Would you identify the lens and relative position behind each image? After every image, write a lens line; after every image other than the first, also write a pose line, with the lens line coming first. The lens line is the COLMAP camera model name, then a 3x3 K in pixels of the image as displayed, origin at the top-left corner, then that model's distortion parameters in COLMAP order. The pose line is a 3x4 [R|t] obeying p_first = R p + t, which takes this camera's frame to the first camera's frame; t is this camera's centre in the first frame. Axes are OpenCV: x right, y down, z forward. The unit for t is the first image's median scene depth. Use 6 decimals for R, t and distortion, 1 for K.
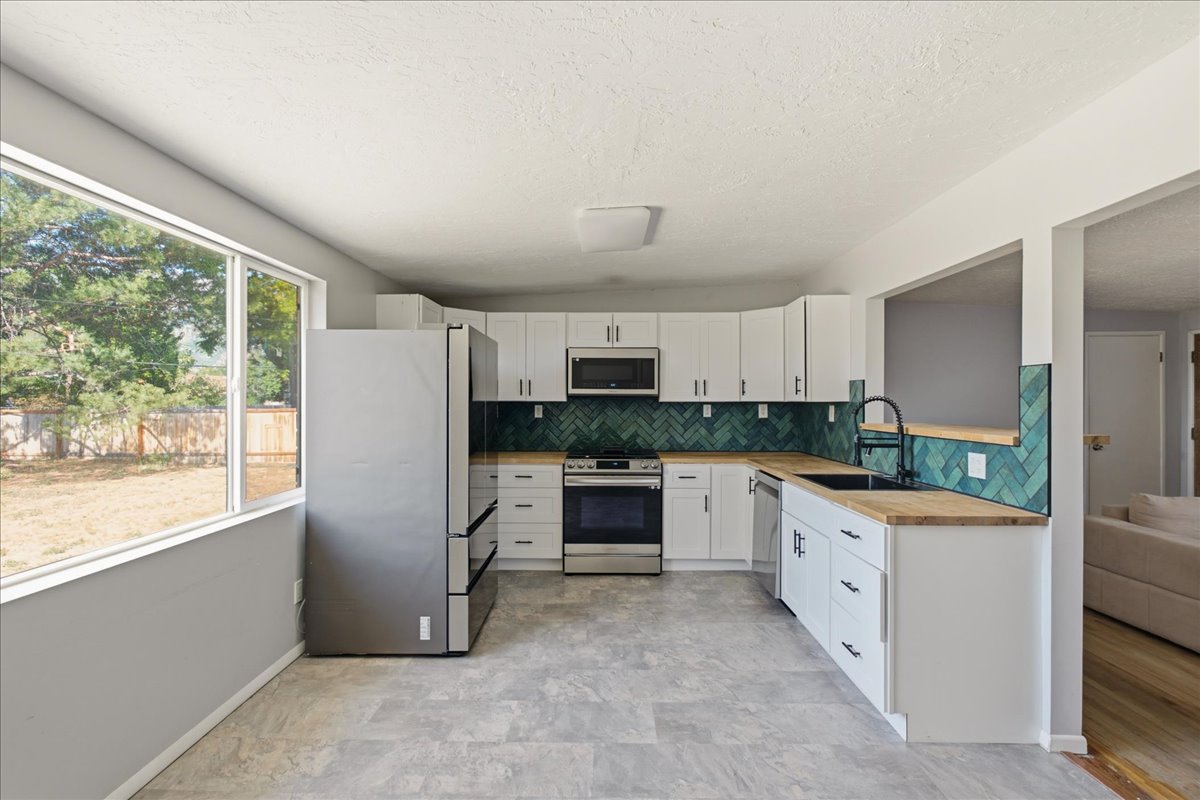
lens RADIAL K [[550.0, 0, 601.8], [0, 550.0, 401.1], [0, 0, 1]] dist [-0.007054, 0.002015]
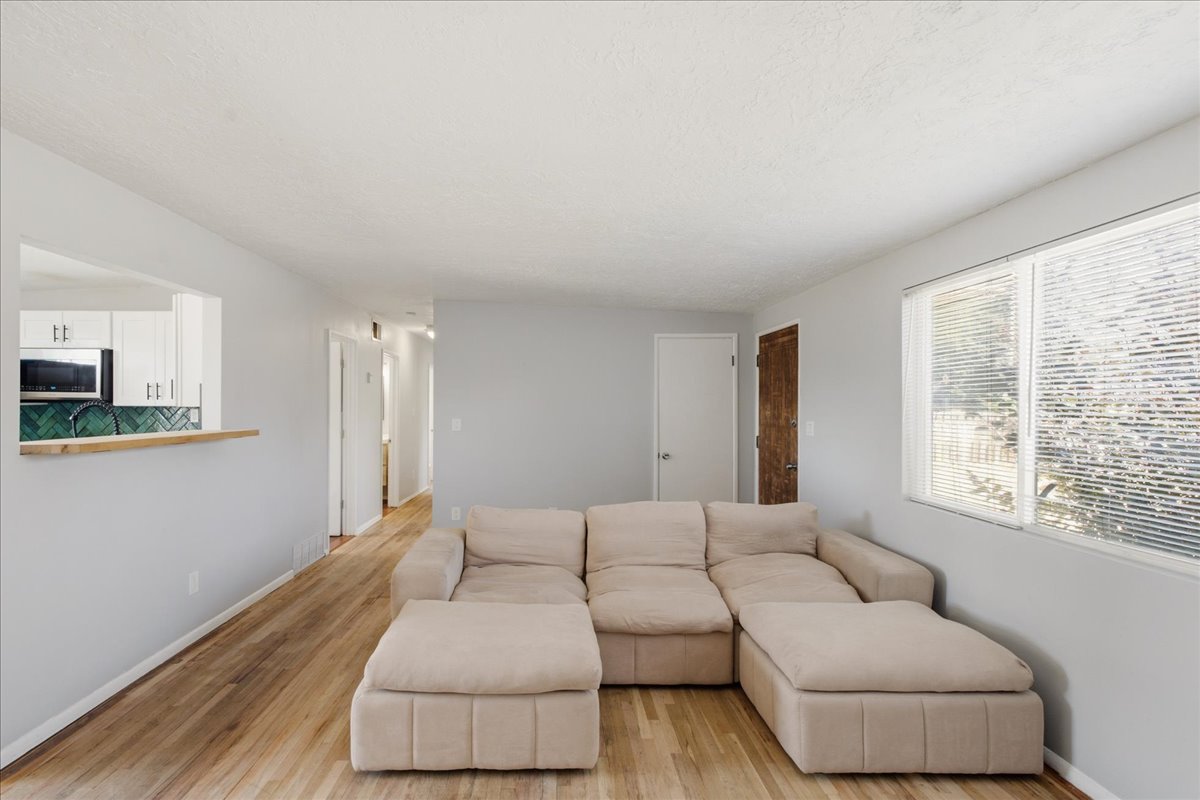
lens RADIAL K [[586.7, 0, 561.3], [0, 586.7, 401.2], [0, 0, 1]] dist [-0.004339, -0.001067]
pose [[0.999866, 0.003477, 0.016024, 1.390800], [-0.003401, 0.999983, -0.004747, -0.007790], [-0.016040, 0.004691, 0.999860, -0.017565]]
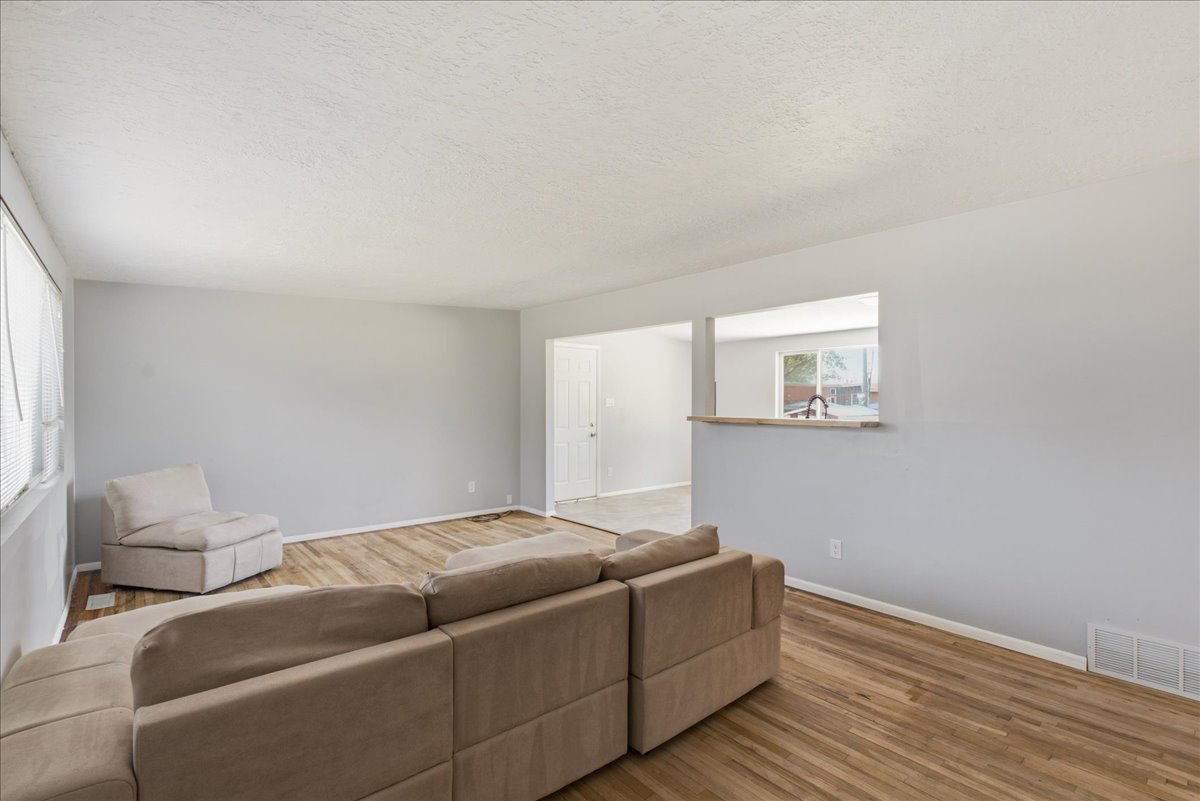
lens RADIAL K [[550.0, 0, 602.5], [0, 550.0, 400.8], [0, 0, 1]] dist [-0.007054, 0.002015]
pose [[-0.749742, -0.002840, -0.661725, 1.942163], [-0.000941, 0.999994, -0.003226, 0.012921], [0.661730, -0.001795, -0.749740, 1.803312]]
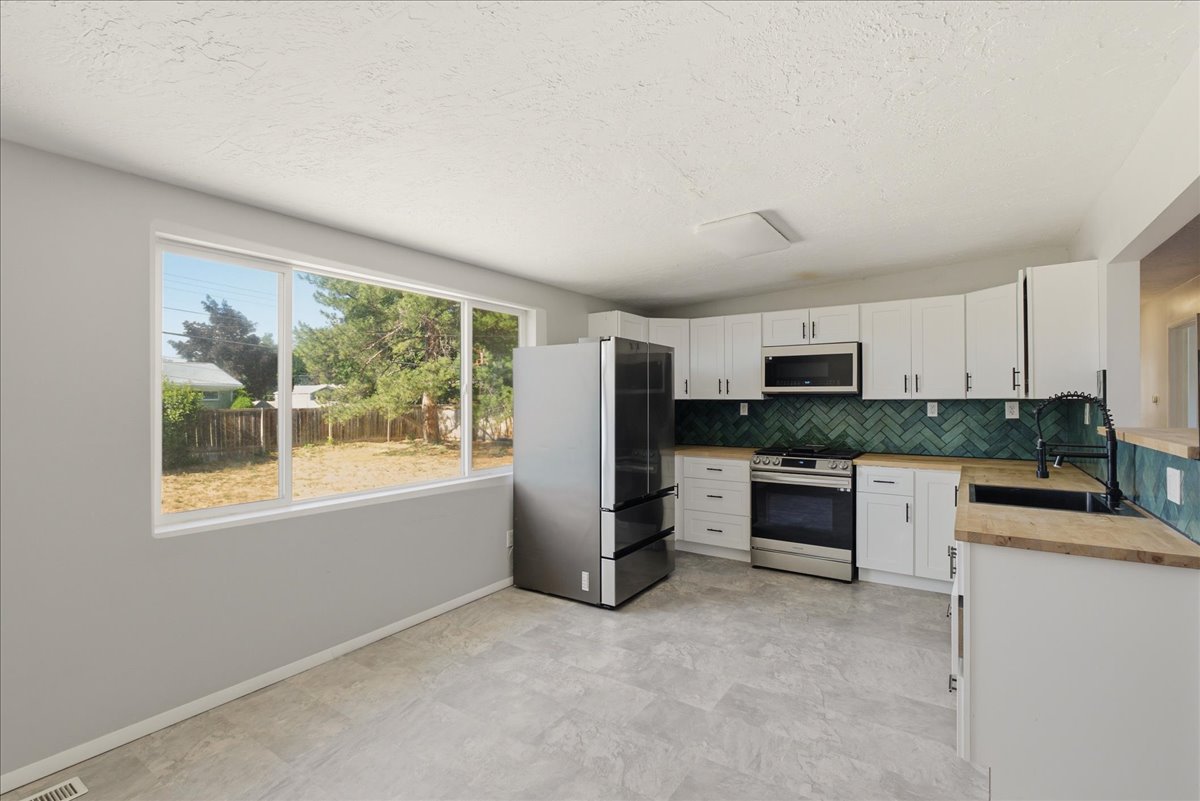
lens RADIAL K [[550.0, 0, 602.4], [0, 550.0, 397.0], [0, 0, 1]] dist [-0.007054, 0.002015]
pose [[0.837260, -0.006147, -0.546770, 0.398049], [0.004082, 0.999979, -0.004991, 0.000317], [0.546789, 0.001947, 0.837268, -0.027435]]
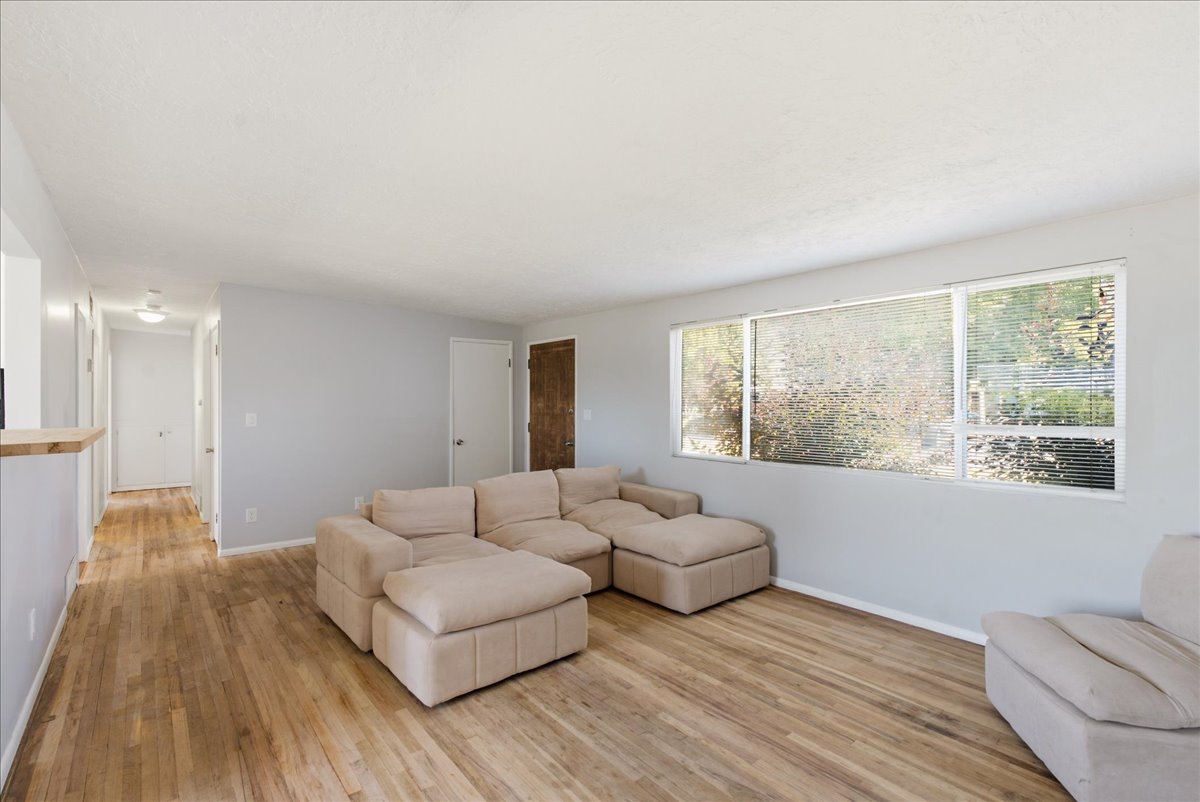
lens RADIAL K [[550.0, 0, 594.4], [0, 550.0, 405.4], [0, 0, 1]] dist [-0.007054, 0.002015]
pose [[0.764757, -0.003080, 0.644311, 0.782848], [-0.000937, 0.999982, 0.005893, 0.007695], [-0.644318, -0.005110, 0.764741, -0.045188]]
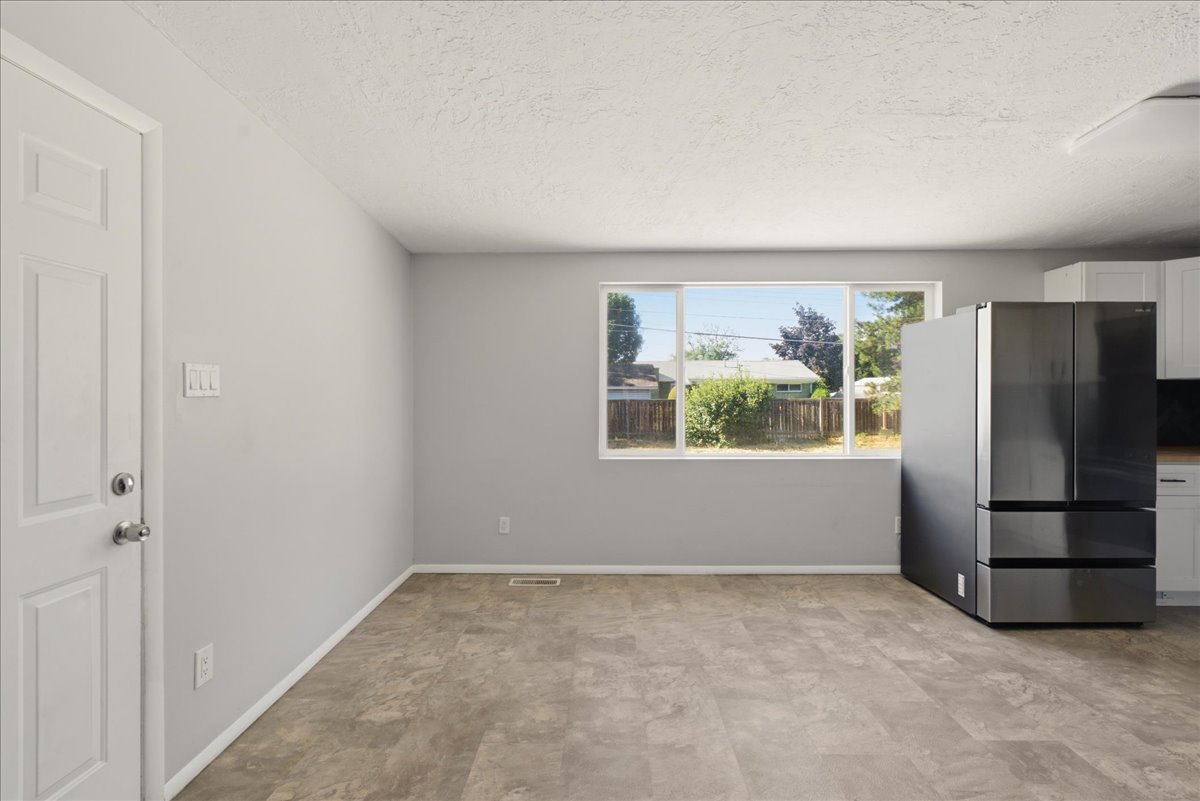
lens RADIAL K [[550.0, 0, 594.2], [0, 550.0, 395.1], [0, 0, 1]] dist [-0.007054, 0.002015]
pose [[-0.008333, 0.000524, -0.999965, 0.779853], [0.003546, 0.999994, 0.000495, 0.030922], [0.999959, -0.003541, -0.008335, 0.277796]]
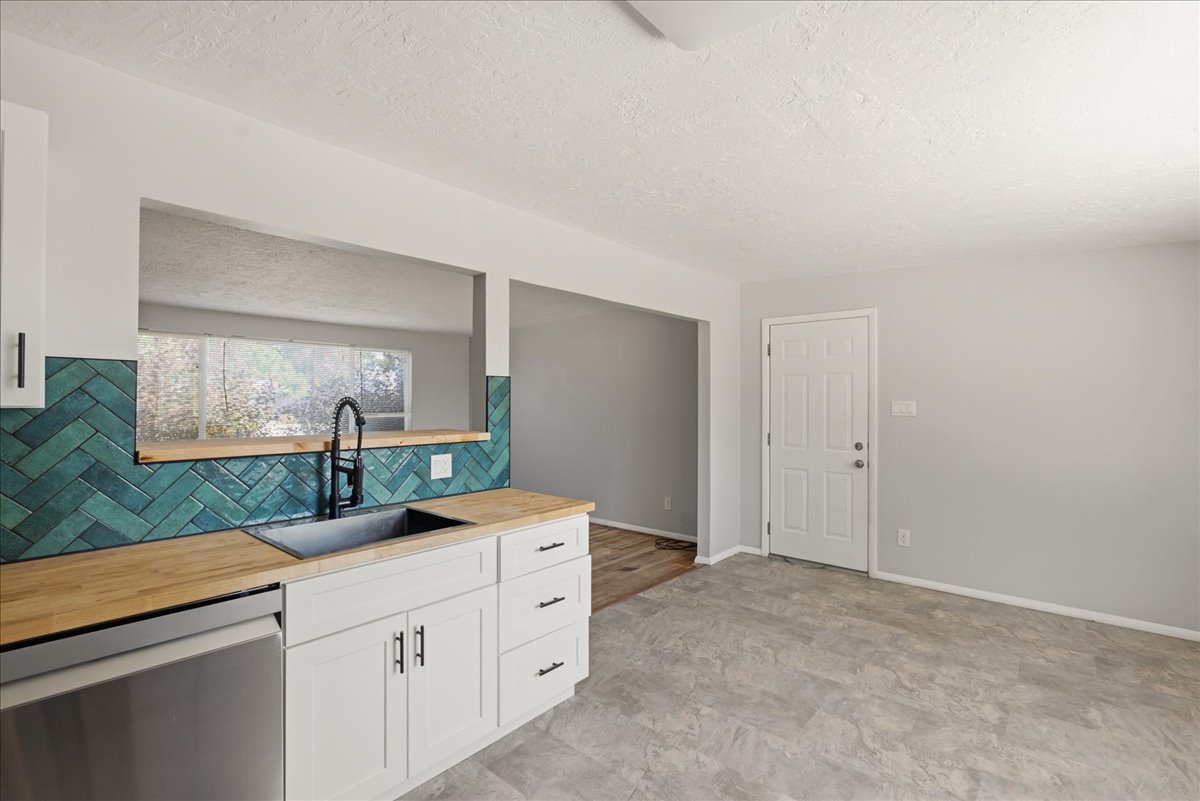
lens RADIAL K [[550.0, 0, 592.0], [0, 550.0, 395.1], [0, 0, 1]] dist [-0.007054, 0.002015]
pose [[-0.756227, 0.002405, 0.654304, -0.186722], [-0.003529, 0.999964, -0.007755, -0.008636], [-0.654299, -0.008173, -0.756191, 1.424249]]
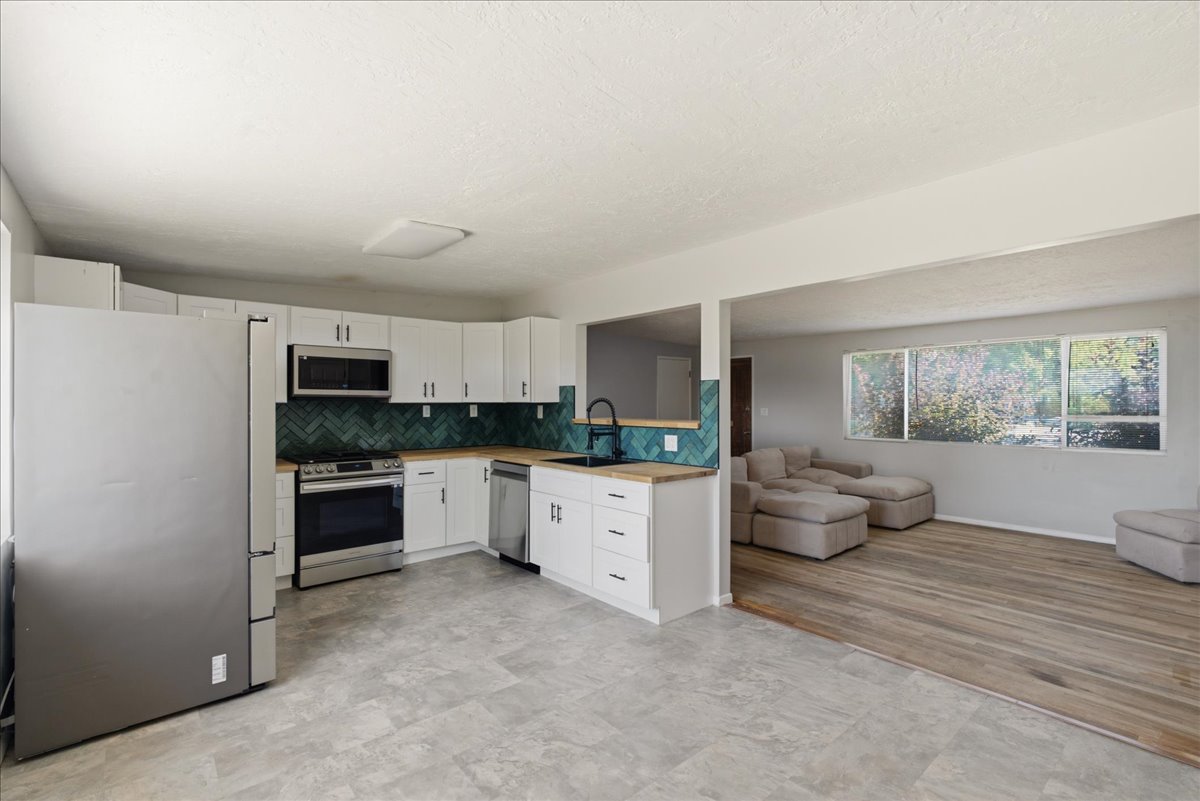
lens RADIAL K [[537.1, 0, 596.4], [0, 537.1, 401.2], [0, 0, 1]] dist [-0.006737, 0.001434]
pose [[0.755541, -0.000955, 0.655101, -0.423312], [0.002259, 0.999997, -0.001148, -0.000262], [-0.655098, 0.002347, 0.755540, -0.012524]]
